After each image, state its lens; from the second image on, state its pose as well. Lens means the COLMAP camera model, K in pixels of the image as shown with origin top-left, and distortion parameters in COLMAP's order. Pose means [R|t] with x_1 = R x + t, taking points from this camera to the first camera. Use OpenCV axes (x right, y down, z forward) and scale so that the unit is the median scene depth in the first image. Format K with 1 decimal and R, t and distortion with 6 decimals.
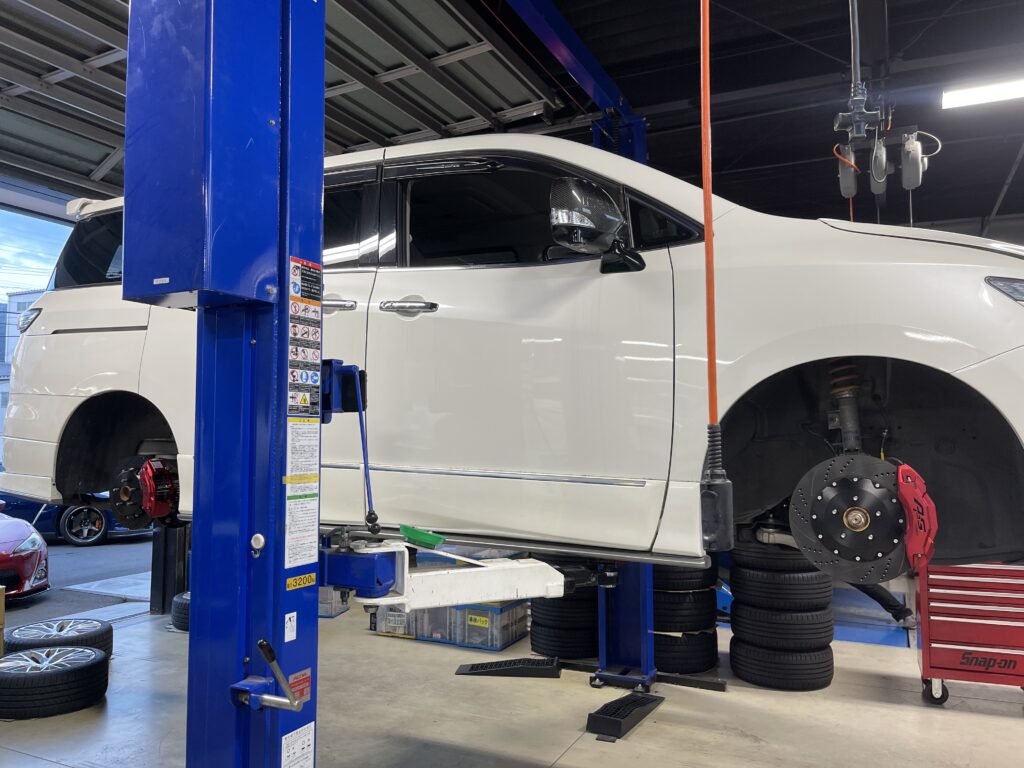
lens RADIAL K [[761.8, 0, 516.2], [0, 761.8, 392.7], [0, 0, 1]] dist [0.084083, -0.123526]
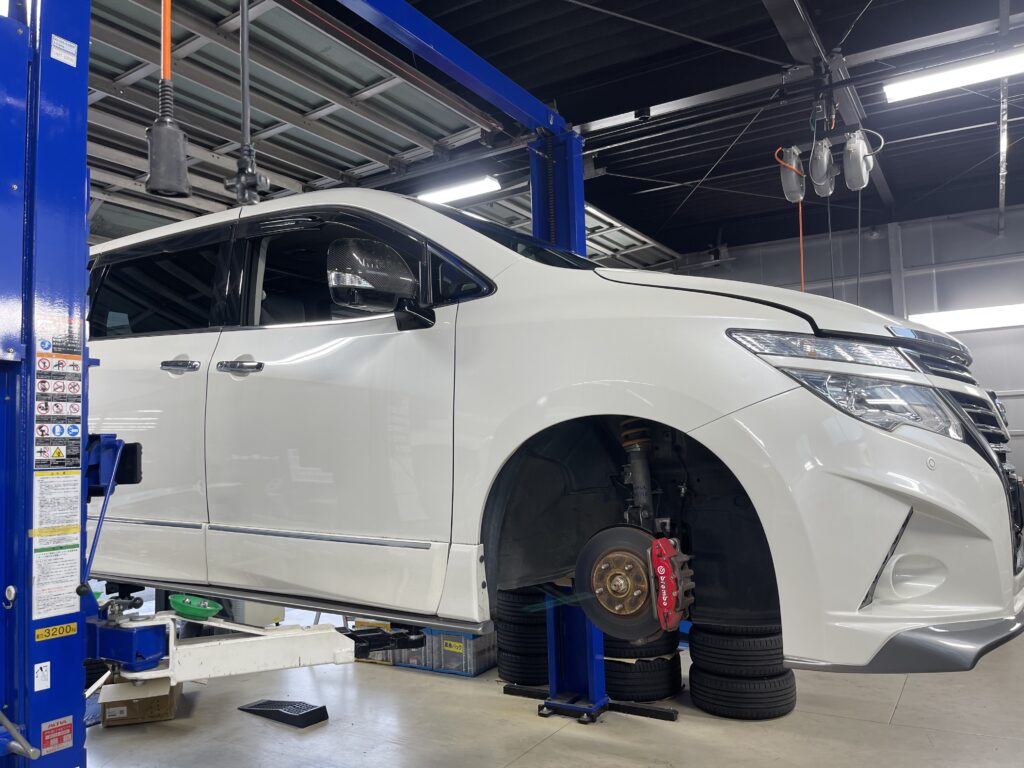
lens RADIAL K [[764.9, 0, 512.0], [0, 764.9, 384.0], [0, 0, 1]] dist [-0.004227, 0.000232]
pose [[0.991814, -0.042788, -0.120311, 0.366903], [0.042400, 0.999084, -0.005784, -0.073476], [0.120448, 0.000636, 0.992719, 0.033769]]
